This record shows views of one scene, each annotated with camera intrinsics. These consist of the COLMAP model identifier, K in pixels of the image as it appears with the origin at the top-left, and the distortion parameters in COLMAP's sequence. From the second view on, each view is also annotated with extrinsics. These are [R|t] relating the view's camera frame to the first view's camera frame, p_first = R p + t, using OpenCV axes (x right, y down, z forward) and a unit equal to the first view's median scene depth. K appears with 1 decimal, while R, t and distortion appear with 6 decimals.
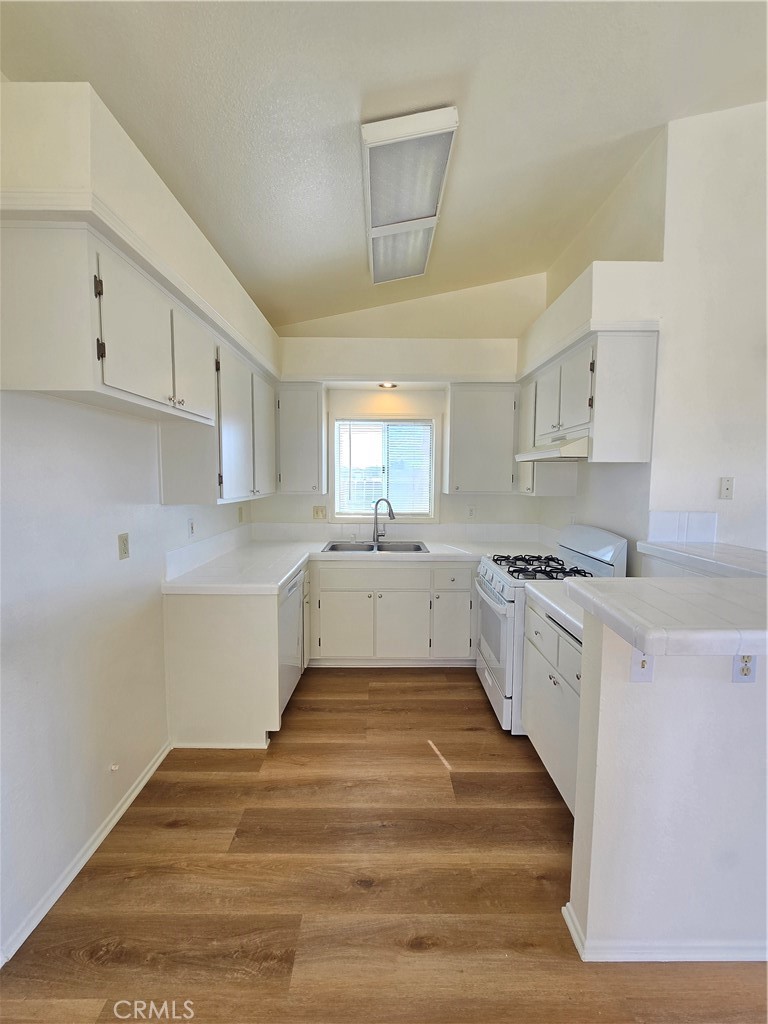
lens RADIAL K [[421.4, 0, 382.4], [0, 421.4, 511.4], [0, 0, 1]] dist [-0.004484, 0.000807]
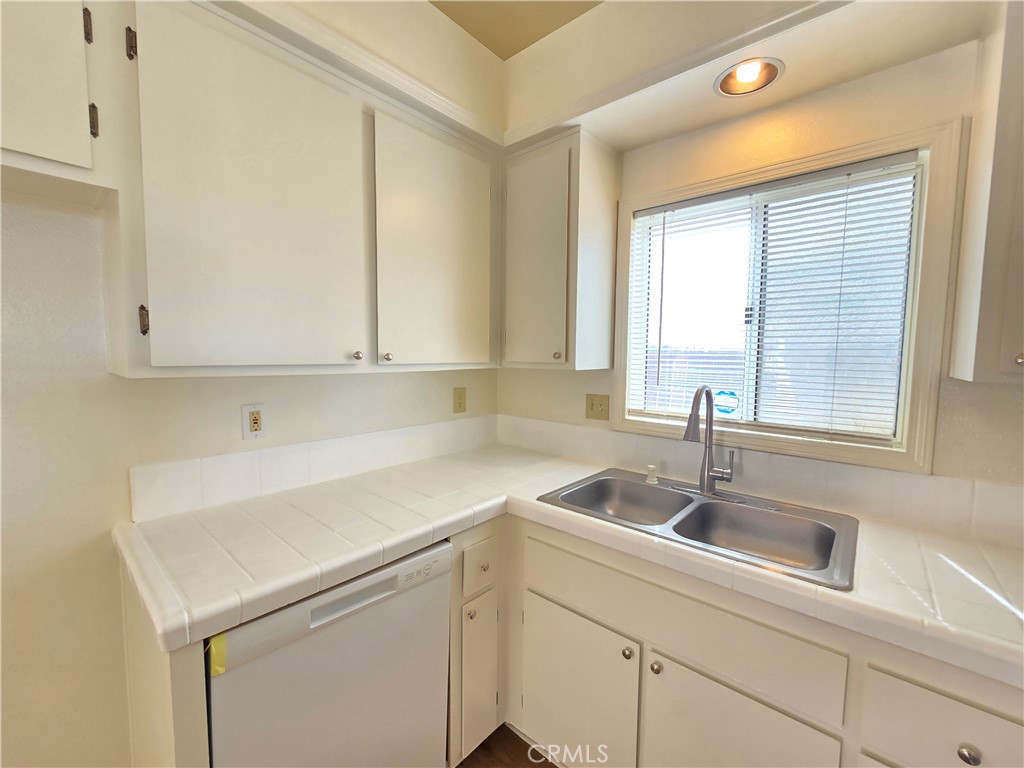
lens RADIAL K [[421.4, 0, 510.4], [0, 421.4, 379.7], [0, 0, 1]] dist [-0.004484, 0.000807]
pose [[0.752707, 0.044447, -0.656854, 0.103167], [-0.060292, 0.998180, -0.001547, -0.023042], [0.655590, 0.040767, 0.754016, 0.559150]]
